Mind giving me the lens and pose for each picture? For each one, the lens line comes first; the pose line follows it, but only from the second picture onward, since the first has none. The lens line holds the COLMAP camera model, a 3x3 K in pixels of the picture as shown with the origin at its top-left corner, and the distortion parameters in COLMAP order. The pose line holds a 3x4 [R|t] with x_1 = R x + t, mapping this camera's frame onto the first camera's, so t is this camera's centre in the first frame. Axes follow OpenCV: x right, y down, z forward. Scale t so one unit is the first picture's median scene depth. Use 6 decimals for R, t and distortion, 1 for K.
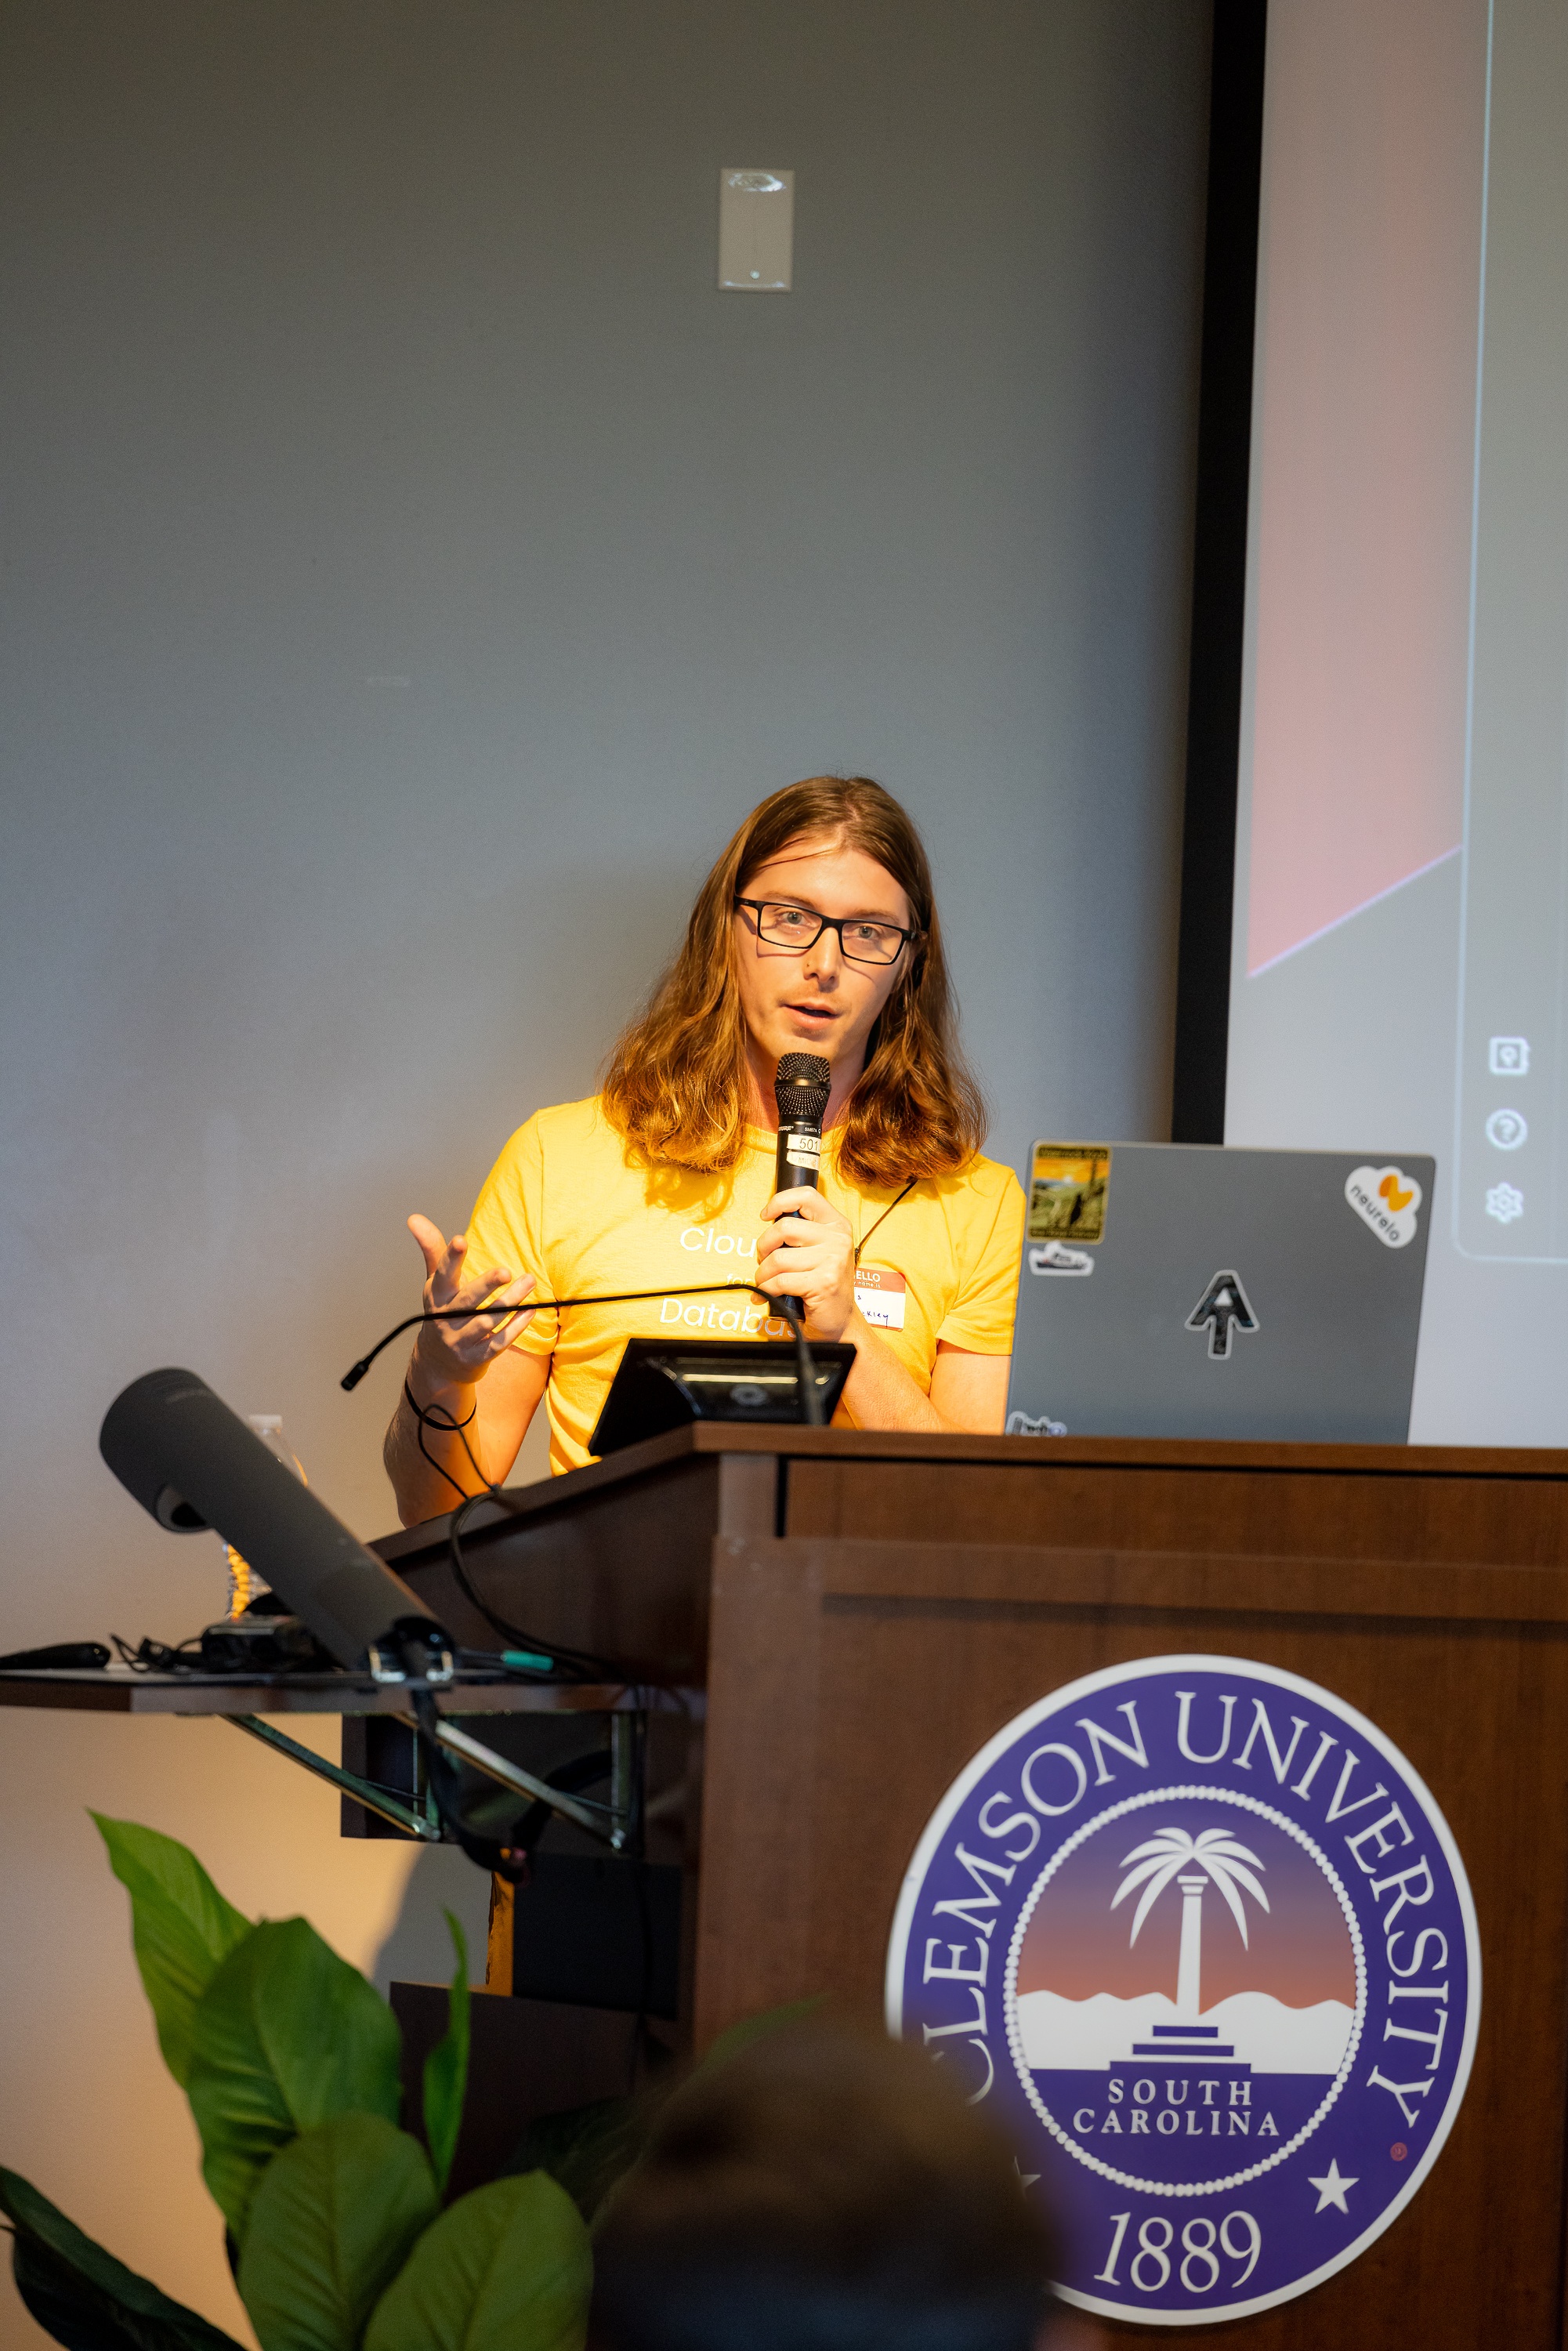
lens RADIAL K [[13456.4, 0, 488.6], [0, 13456.4, 1292.3], [0, 0, 1]] dist [0.083262, 0.181695]
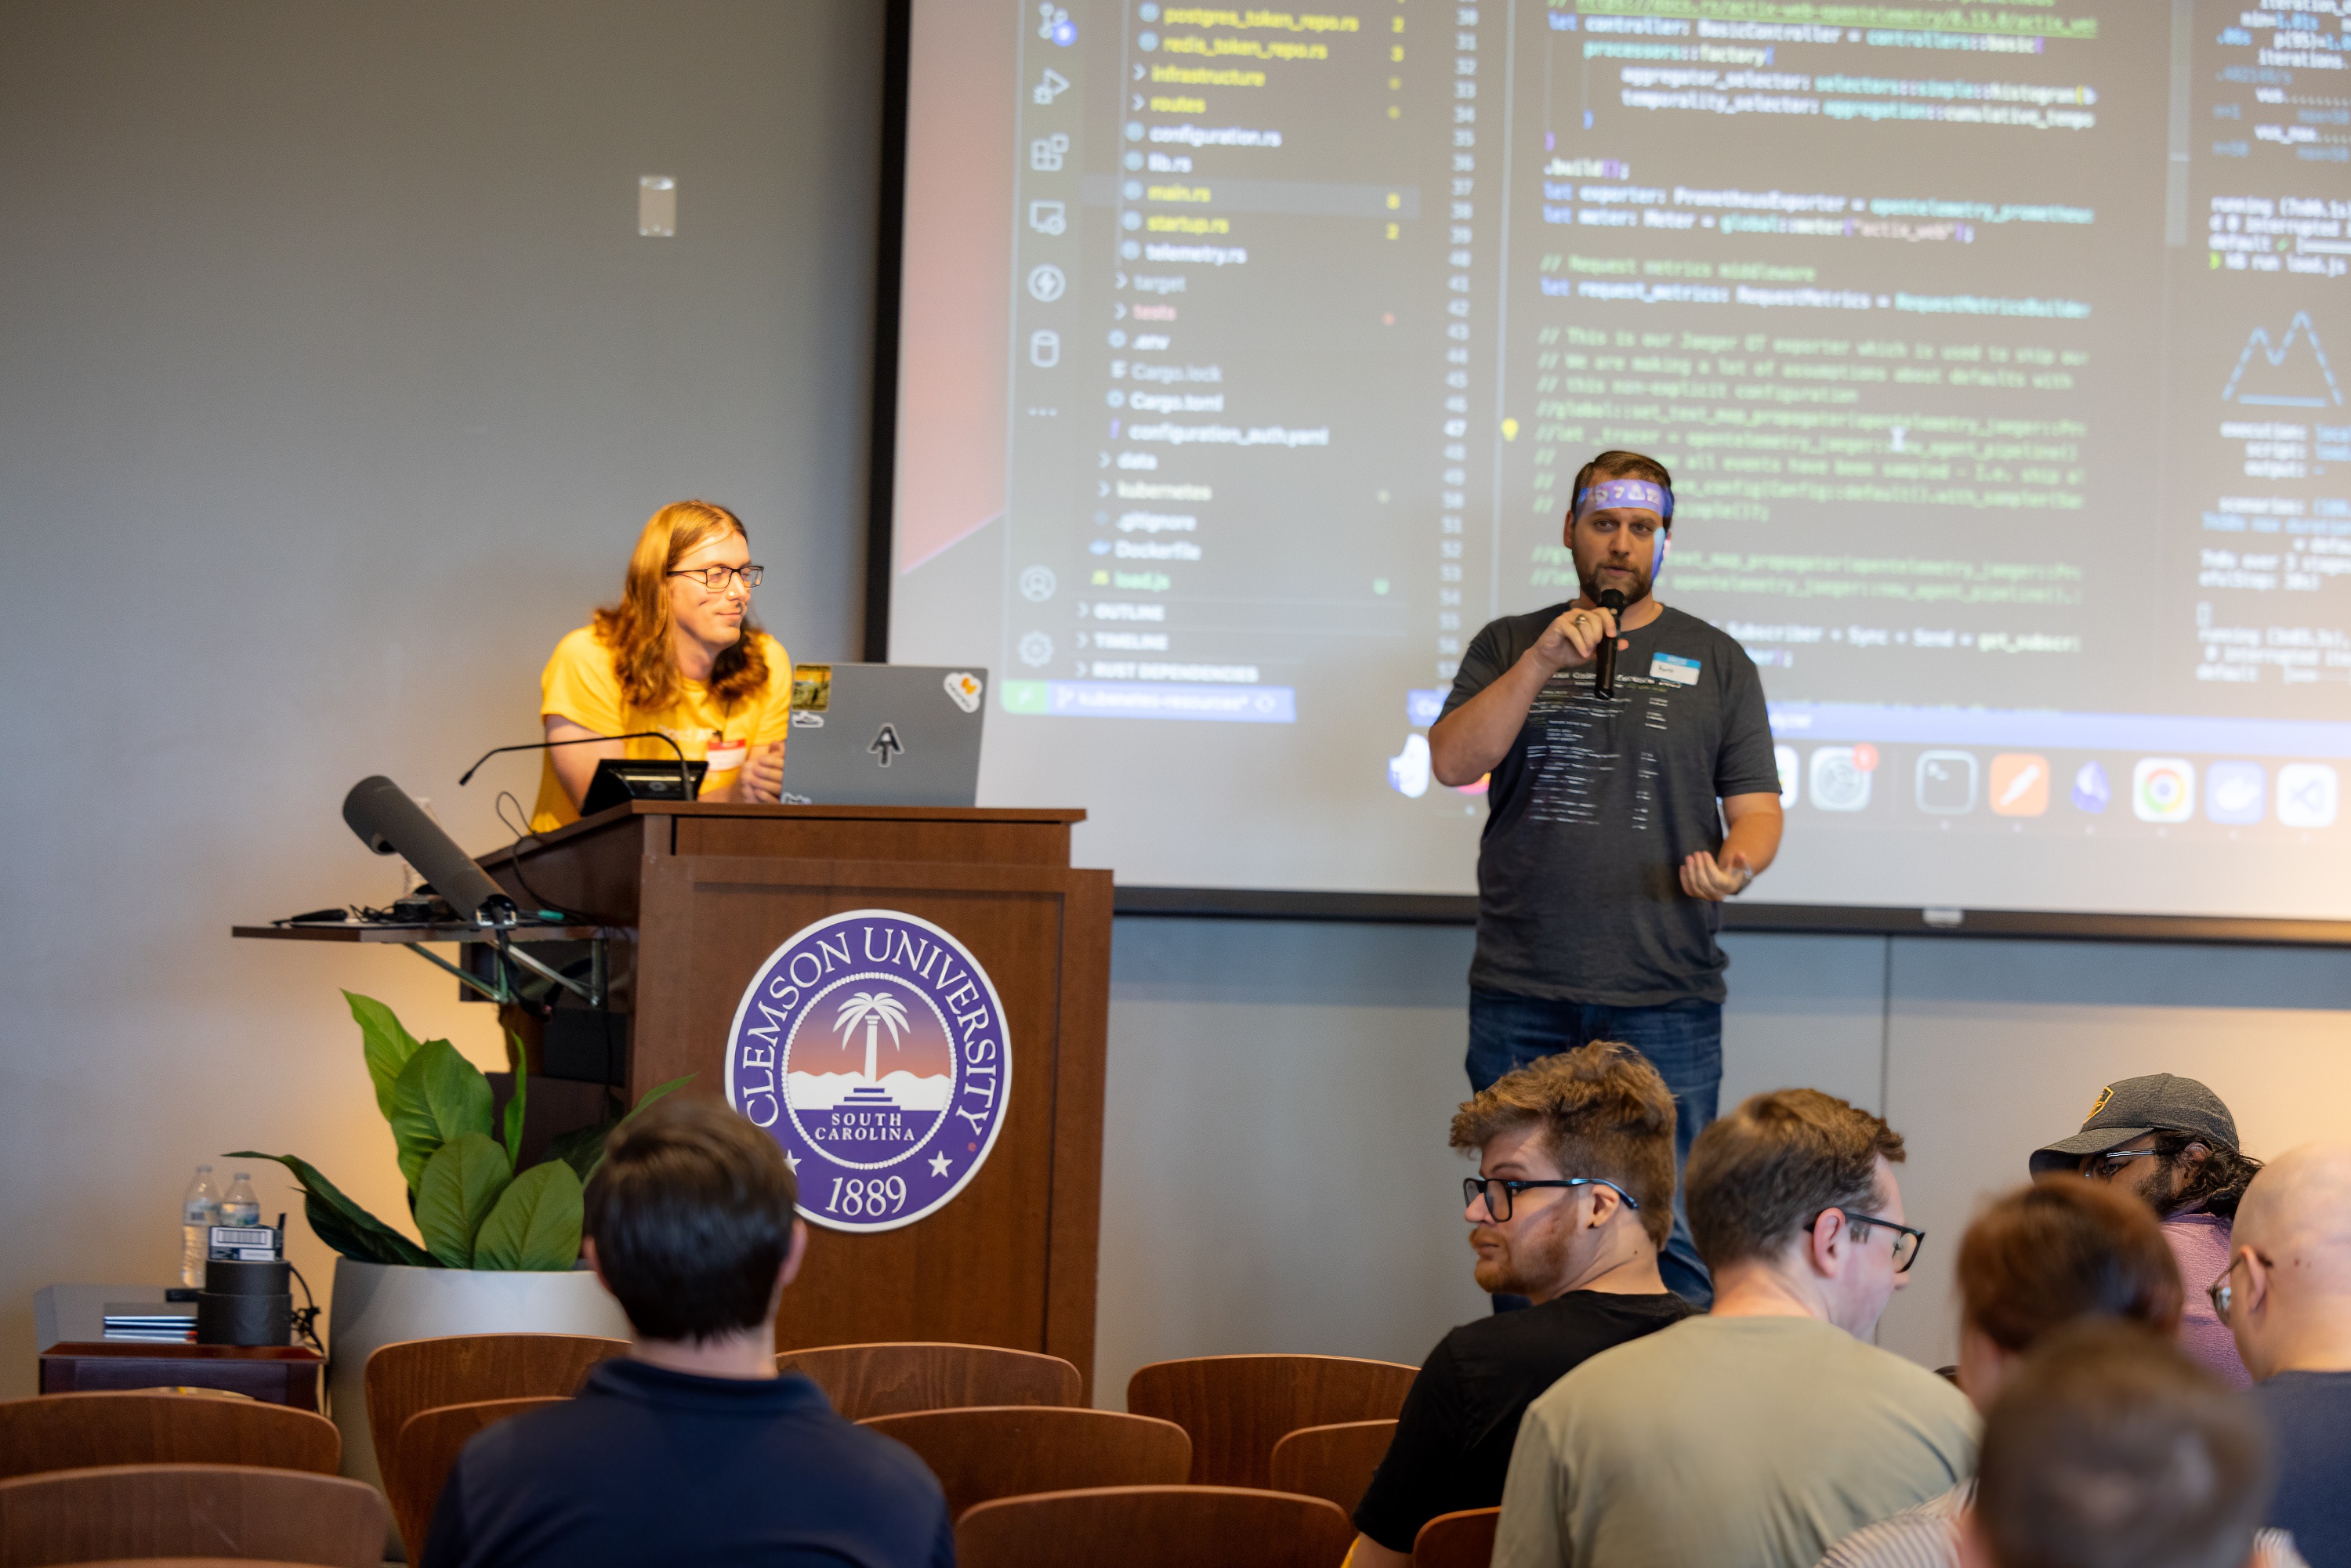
lens RADIAL K [[7790.0, 0, 1177.9], [0, 7790.0, 643.0], [0, 0, 1]] dist [0.103755, -1.535890]
pose [[0.996115, -0.005258, 0.087908, -0.006302], [0.005756, 0.999969, -0.005414, -0.007507], [-0.087877, 0.005899, 0.996114, -0.205632]]
